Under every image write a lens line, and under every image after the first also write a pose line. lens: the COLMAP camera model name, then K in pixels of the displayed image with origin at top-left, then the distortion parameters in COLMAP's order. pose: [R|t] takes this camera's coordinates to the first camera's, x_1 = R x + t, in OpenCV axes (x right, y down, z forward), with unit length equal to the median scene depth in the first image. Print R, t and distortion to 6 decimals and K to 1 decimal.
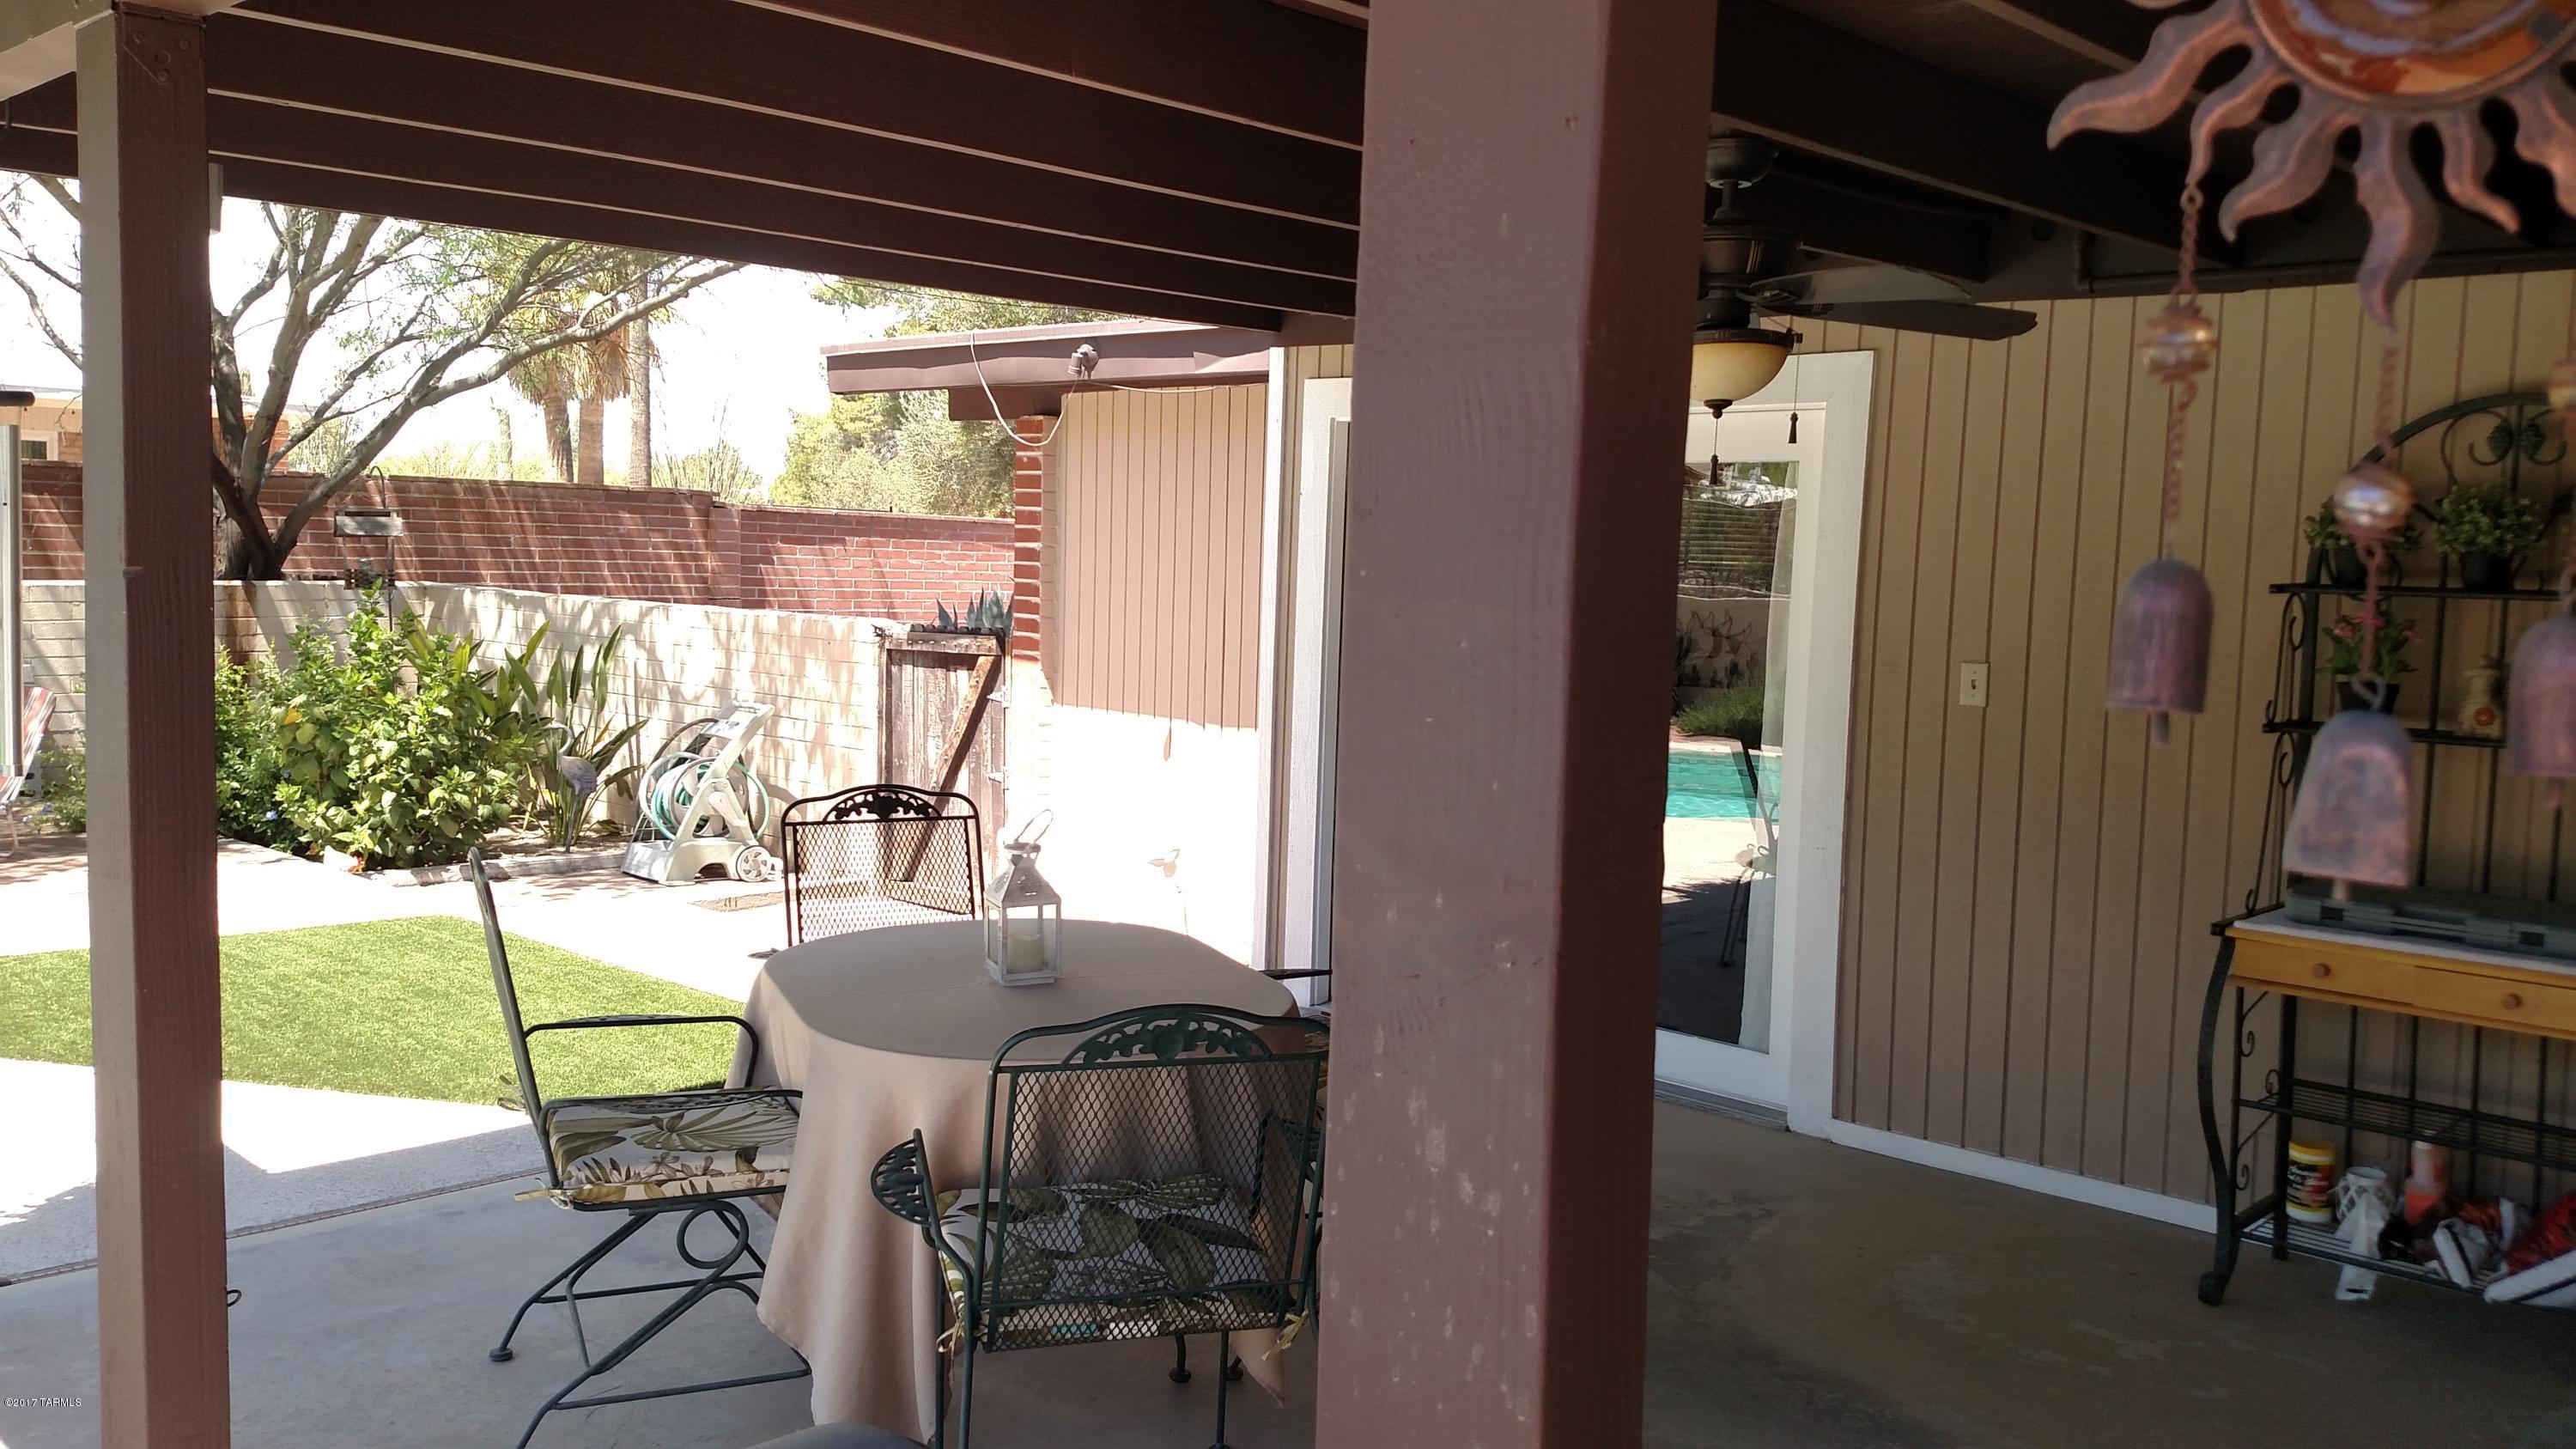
lens RADIAL K [[2179.0, 0, 1329.4], [0, 2179.0, 739.3], [0, 0, 1]] dist [0.143370, -0.353727]
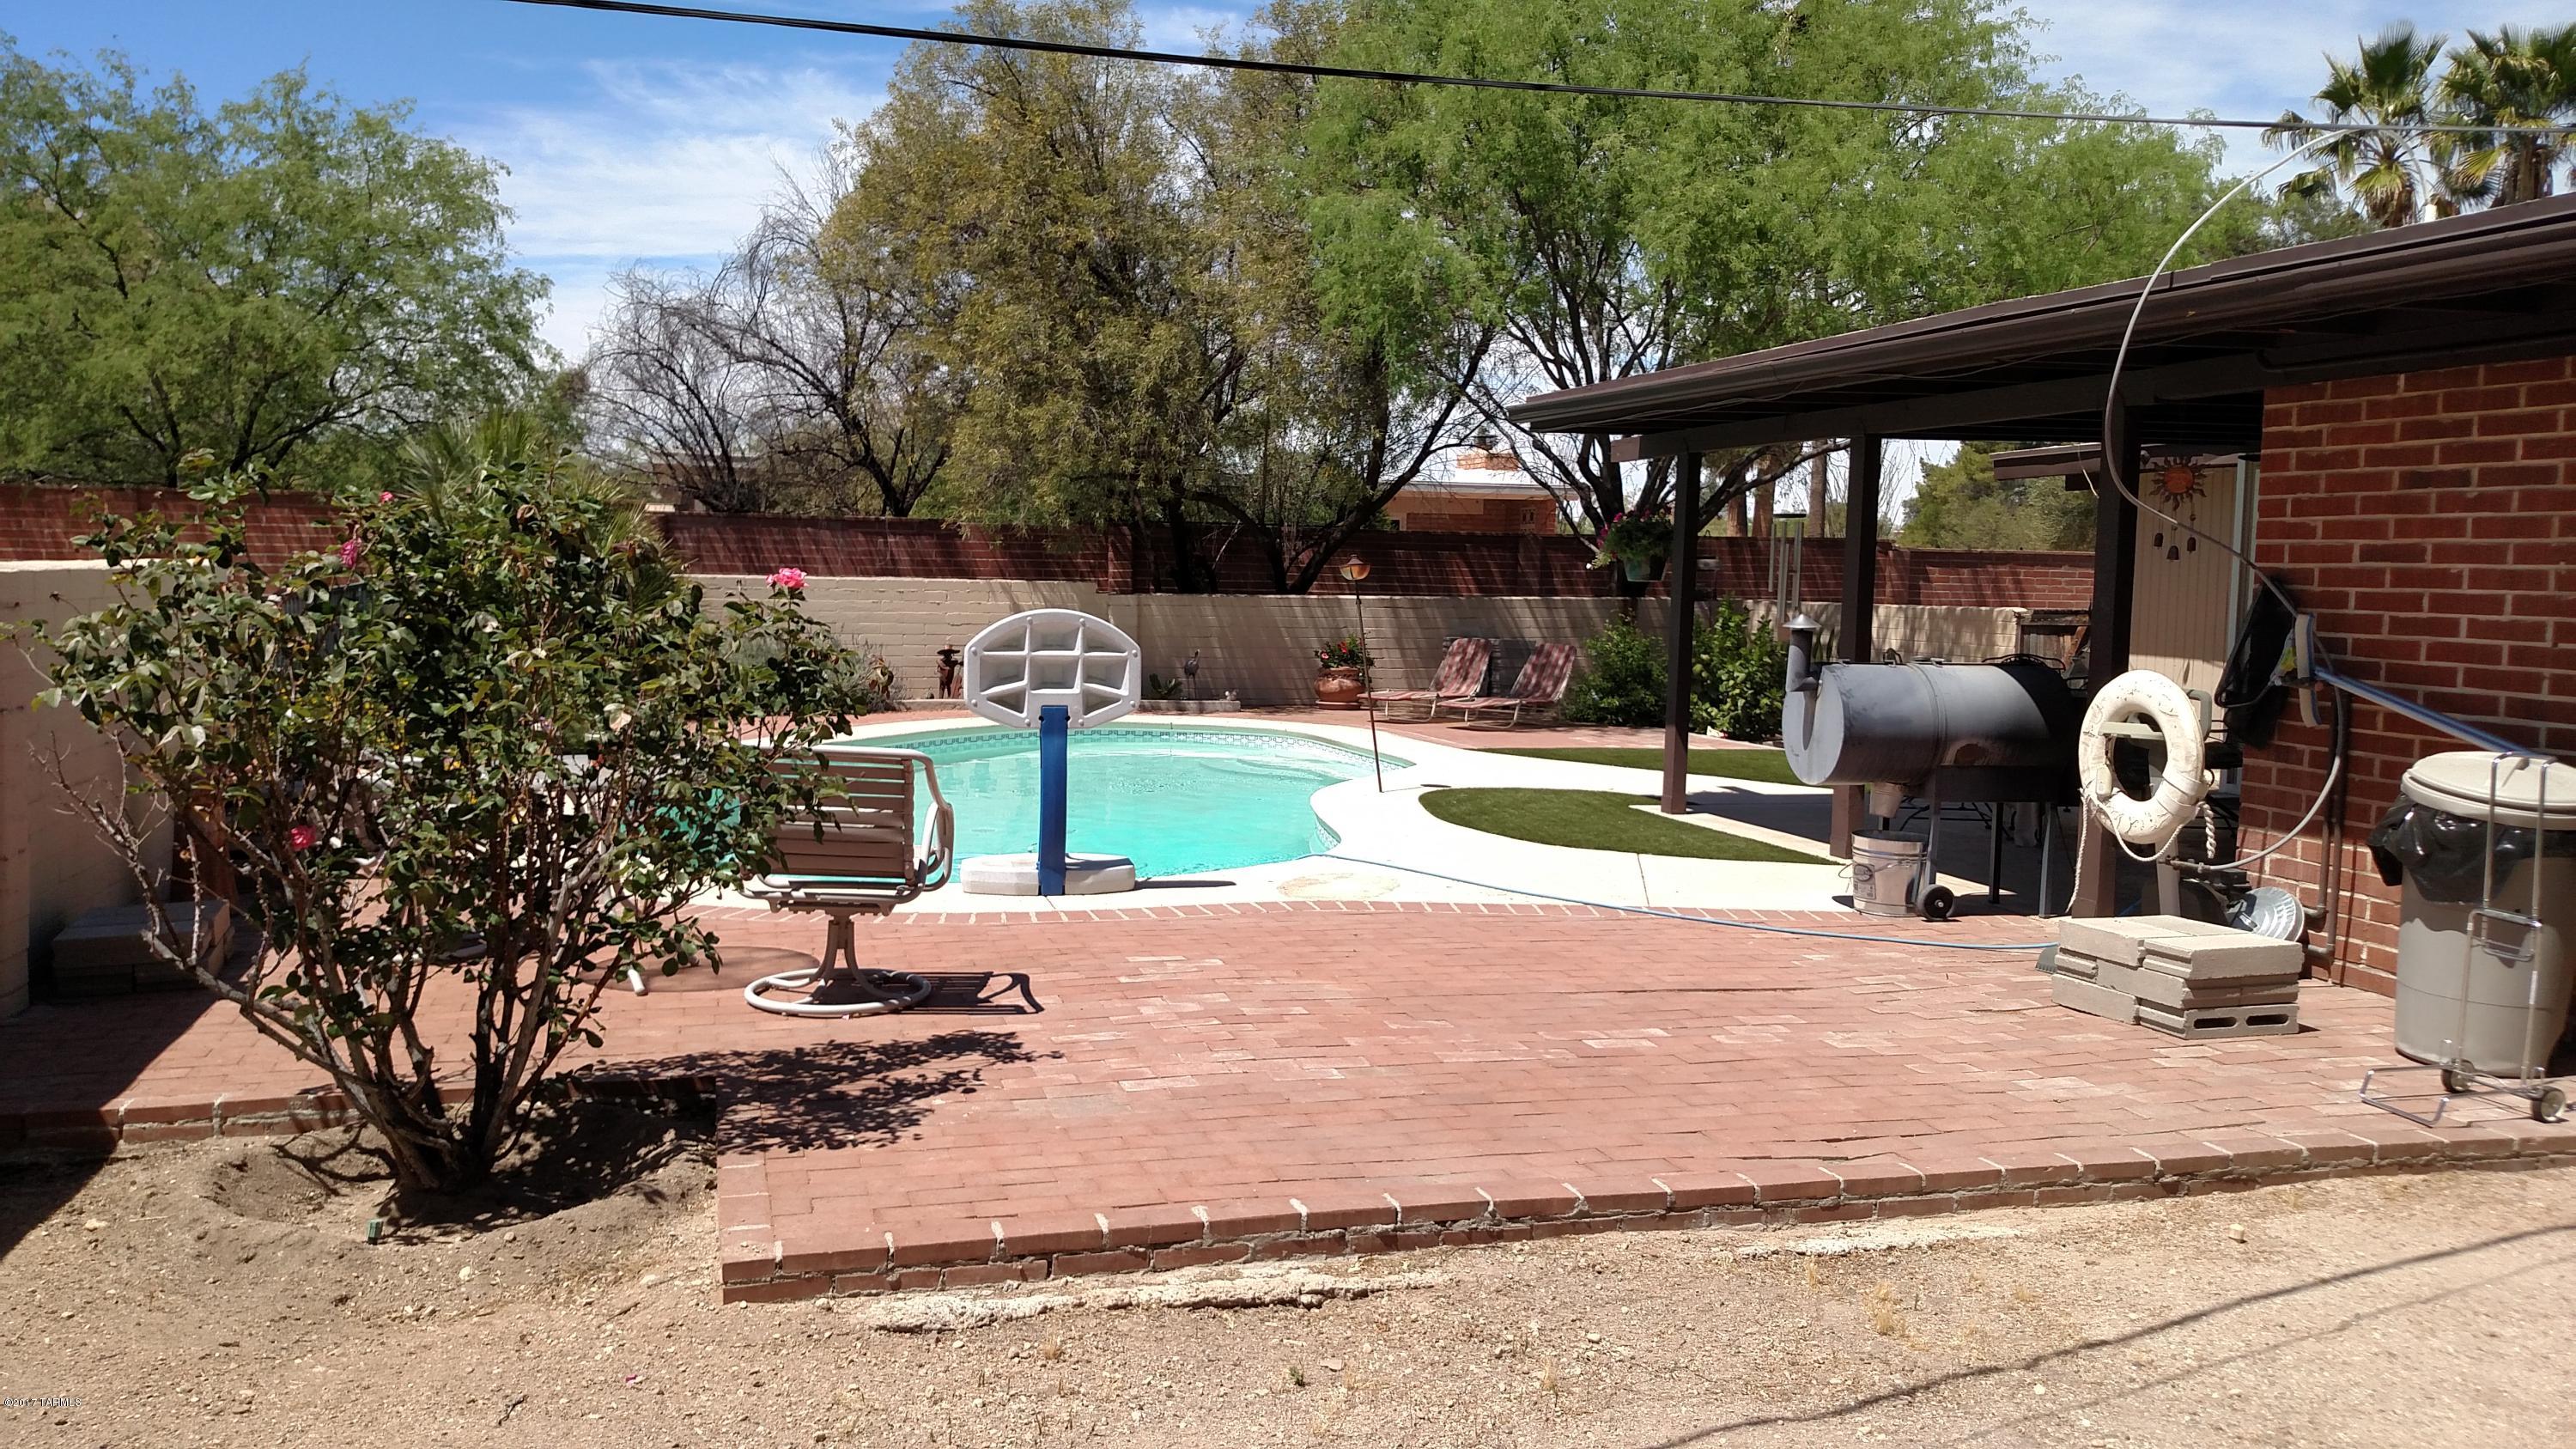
lens RADIAL K [[1975.6, 0, 1290.0], [0, 1975.6, 755.4], [0, 0, 1]] dist [0.112335, -0.177656]
pose [[0.856512, 0.045560, -0.514112, 0.137842], [-0.047718, 0.998820, 0.009015, 0.083721], [0.513917, 0.016811, 0.857675, -0.742335]]
